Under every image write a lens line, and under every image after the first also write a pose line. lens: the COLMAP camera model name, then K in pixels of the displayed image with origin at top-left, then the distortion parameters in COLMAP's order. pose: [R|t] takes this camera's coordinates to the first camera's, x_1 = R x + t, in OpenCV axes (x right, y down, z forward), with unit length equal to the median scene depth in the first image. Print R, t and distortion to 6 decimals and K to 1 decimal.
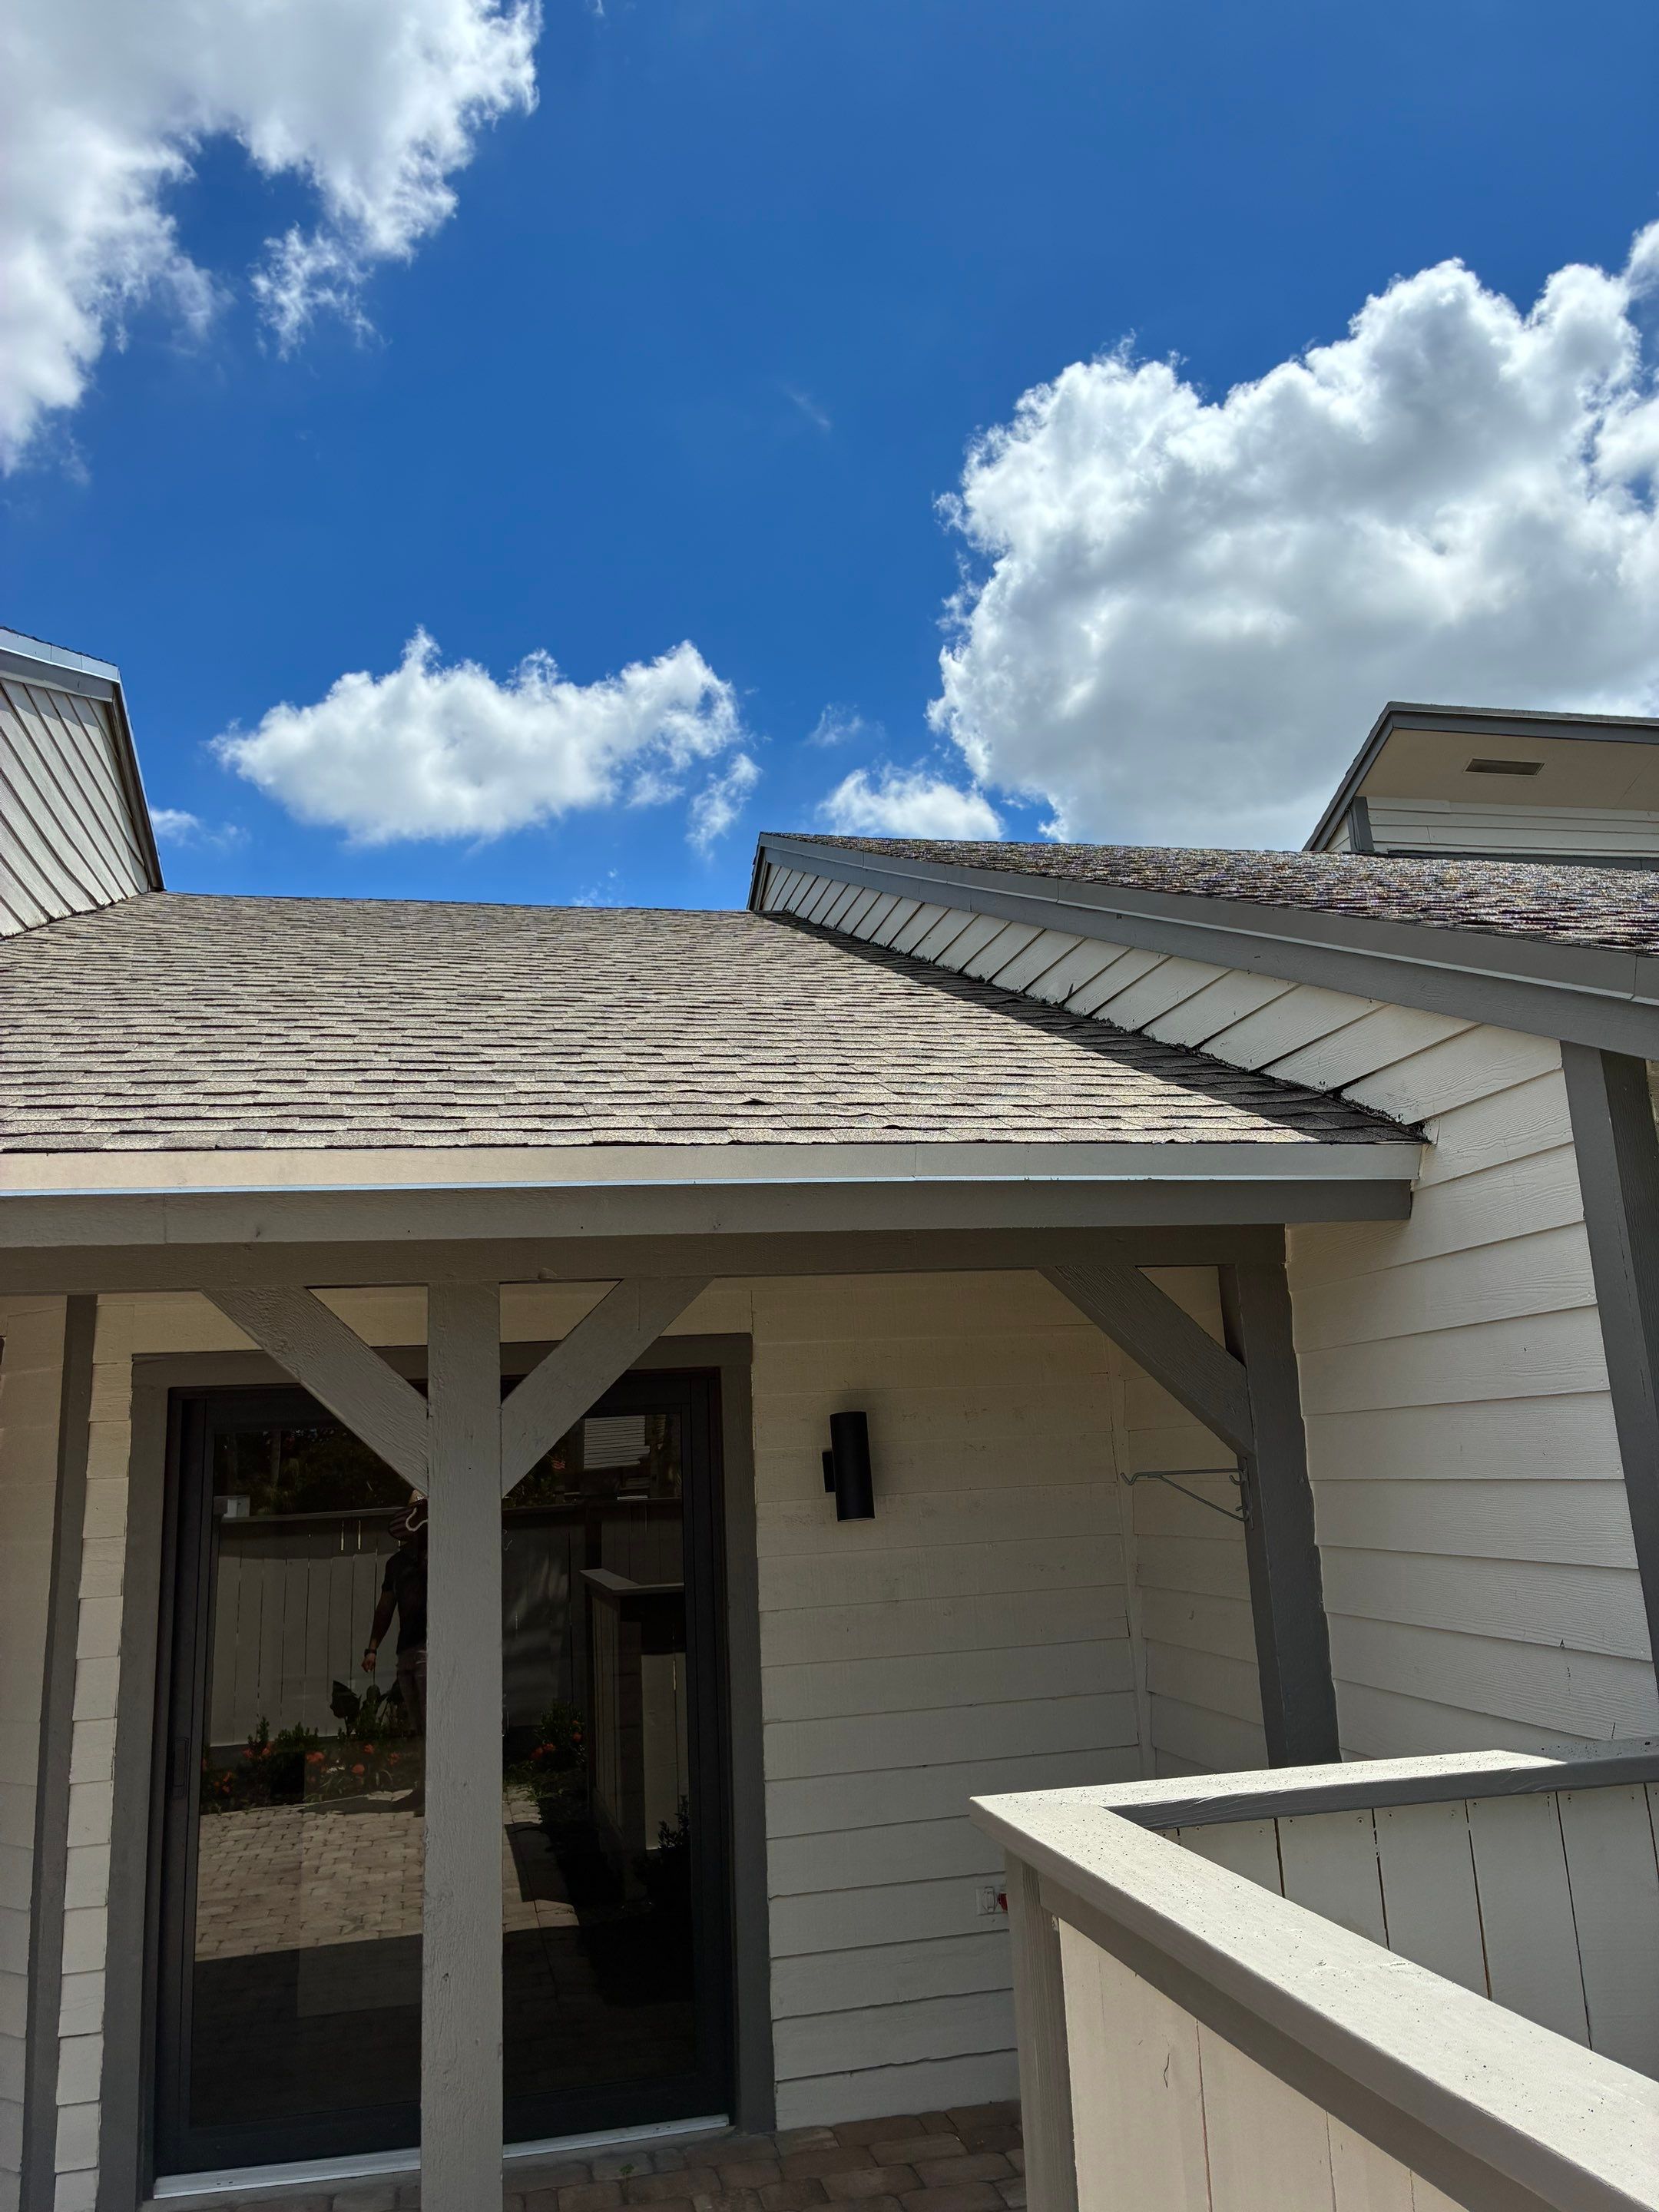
lens RADIAL K [[1785.5, 0, 830.2], [0, 1785.5, 1123.4], [0, 0, 1]] dist [0.035699, -0.057589]
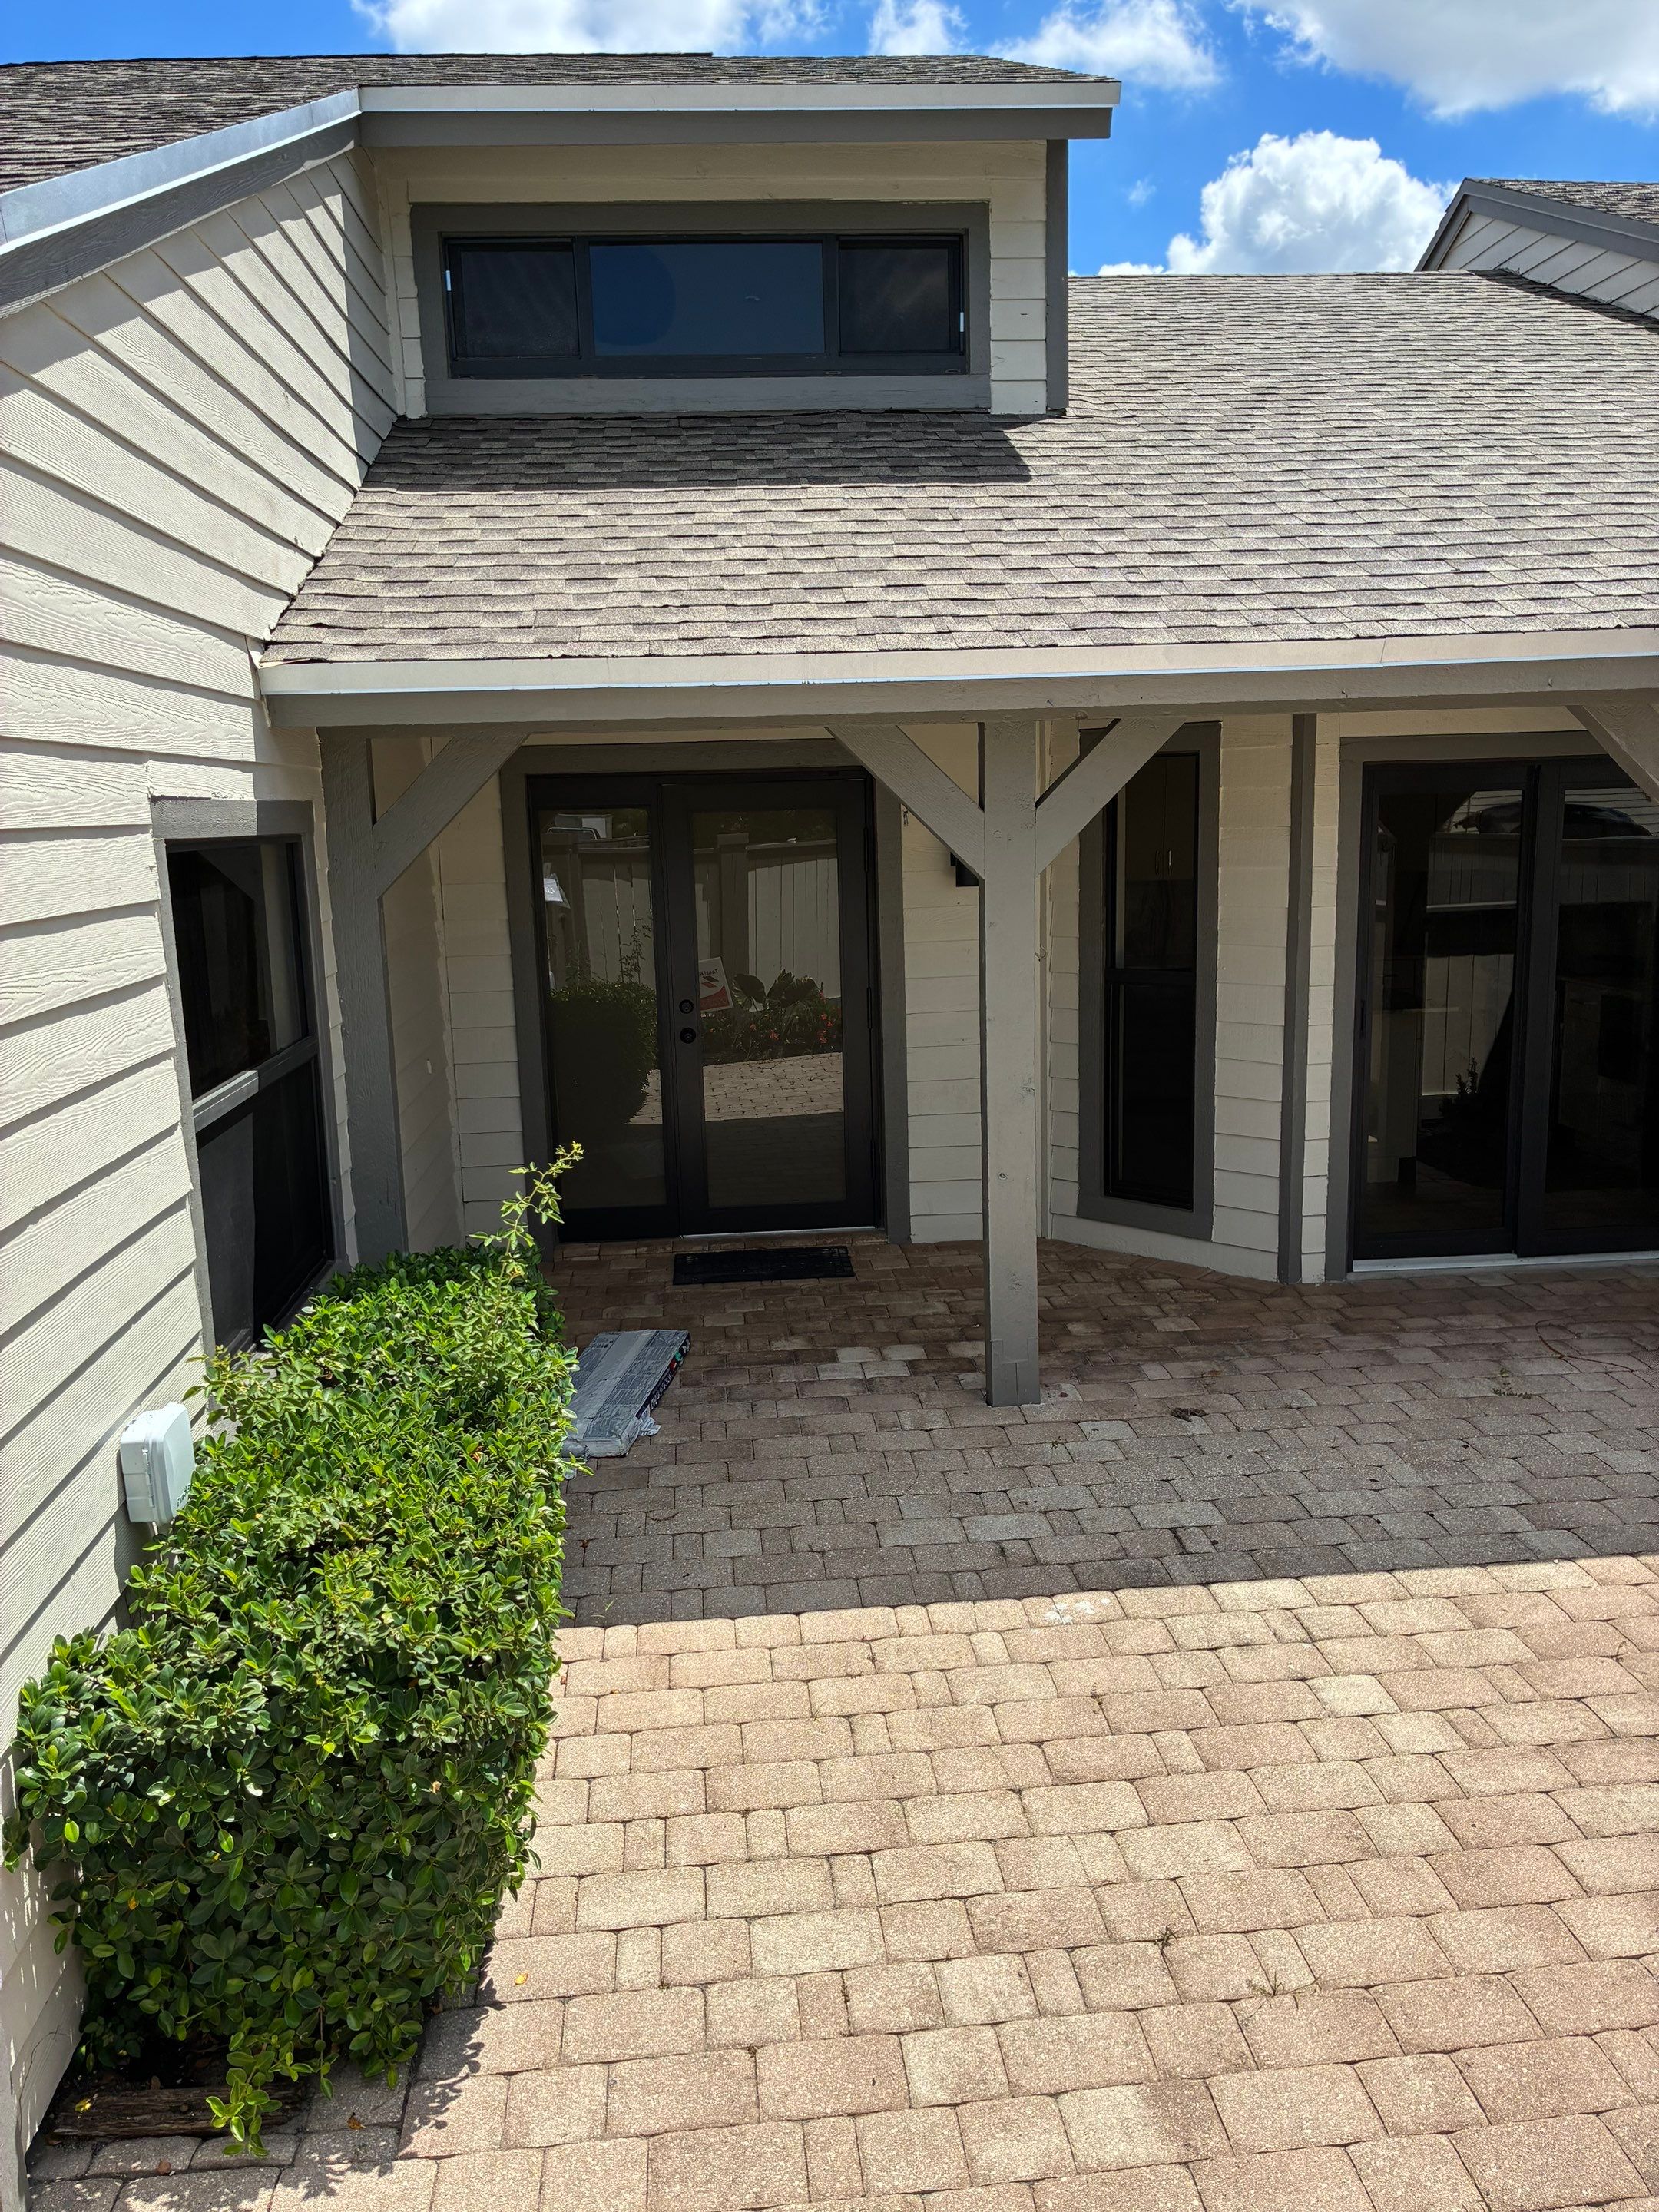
lens RADIAL K [[1621.2, 0, 820.9], [0, 1621.2, 1160.2], [0, 0, 1]] dist [0.027799, -0.013306]
pose [[0.985291, 0.057160, -0.161039, -2.794042], [0.013505, 0.913401, 0.406837, -0.443041], [0.170348, -0.403028, 0.899194, -1.654611]]
